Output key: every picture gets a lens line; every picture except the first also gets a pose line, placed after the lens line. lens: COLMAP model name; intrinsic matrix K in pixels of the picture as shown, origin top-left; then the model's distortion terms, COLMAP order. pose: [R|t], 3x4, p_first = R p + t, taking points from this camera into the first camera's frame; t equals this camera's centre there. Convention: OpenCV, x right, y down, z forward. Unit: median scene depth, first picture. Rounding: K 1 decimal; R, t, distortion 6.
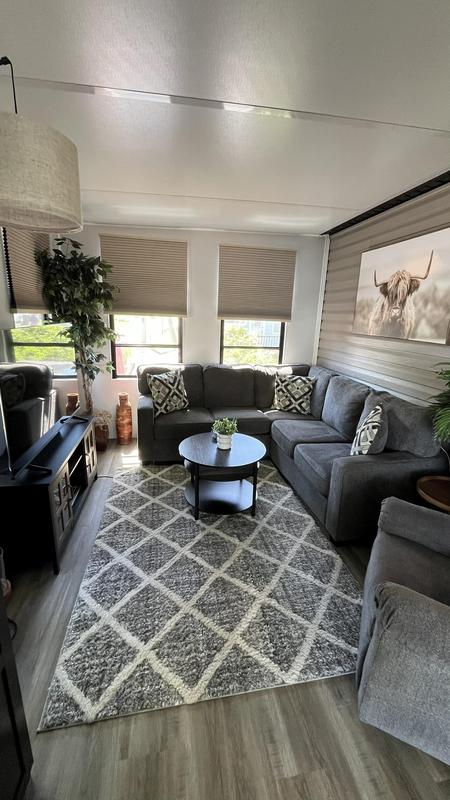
lens RADIAL K [[324.3, 0, 223.4], [0, 324.3, 400.2], [0, 0, 1]] dist [-0.001582, -0.000851]
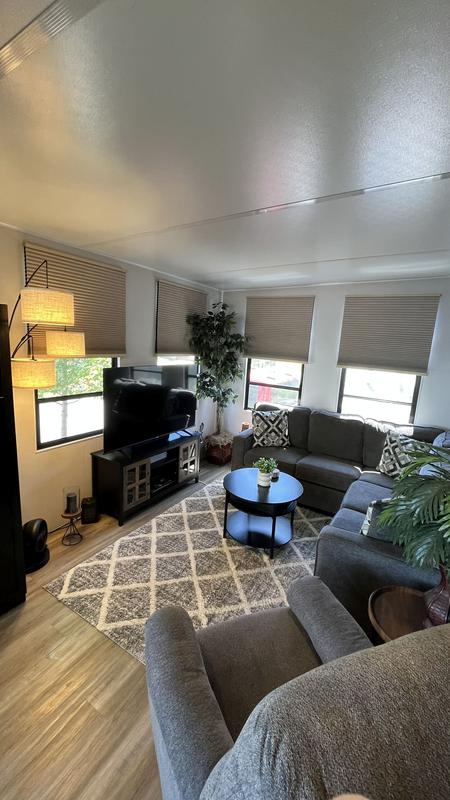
lens RADIAL K [[324.3, 0, 222.3], [0, 324.3, 399.2], [0, 0, 1]] dist [-0.001582, -0.000851]
pose [[0.744591, 0.127466, -0.655238, 0.430379], [-0.204912, 0.977852, -0.042630, -0.042479], [0.635292, 0.166008, 0.754218, 0.039147]]
